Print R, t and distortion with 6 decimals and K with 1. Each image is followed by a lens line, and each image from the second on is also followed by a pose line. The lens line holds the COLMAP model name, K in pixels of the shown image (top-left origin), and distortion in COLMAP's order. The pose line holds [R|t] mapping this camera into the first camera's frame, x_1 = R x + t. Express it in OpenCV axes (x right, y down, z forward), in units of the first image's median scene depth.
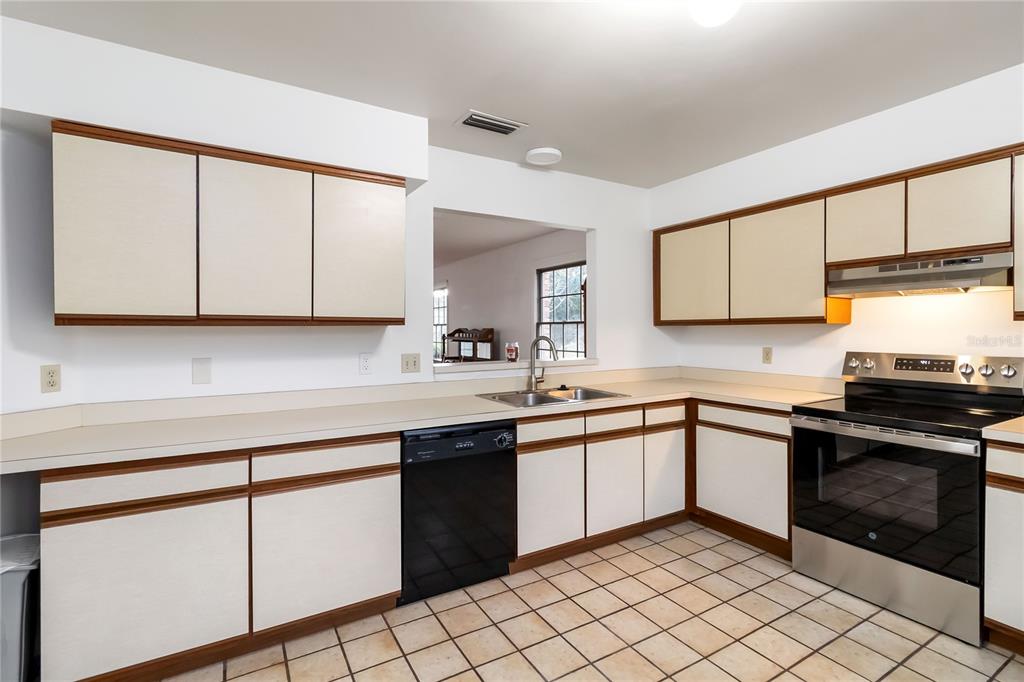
lens RADIAL K [[477.7, 0, 511.7], [0, 477.7, 333.5], [0, 0, 1]] dist [-0.001736, -0.000320]
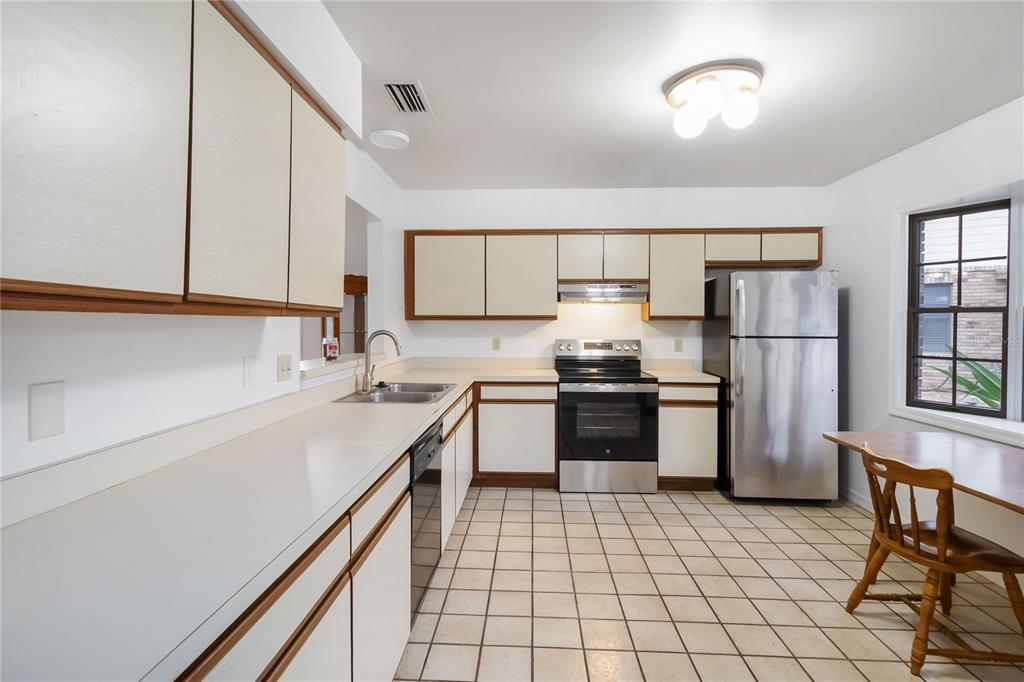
lens RADIAL K [[482.6, 0, 509.7], [0, 482.6, 325.0], [0, 0, 1]] dist [-0.000729, -0.000088]
pose [[0.550458, 0.002672, 0.834858, -0.671124], [0.001176, 0.999991, -0.003976, -0.000955], [-0.834862, 0.003170, 0.550450, 0.308675]]
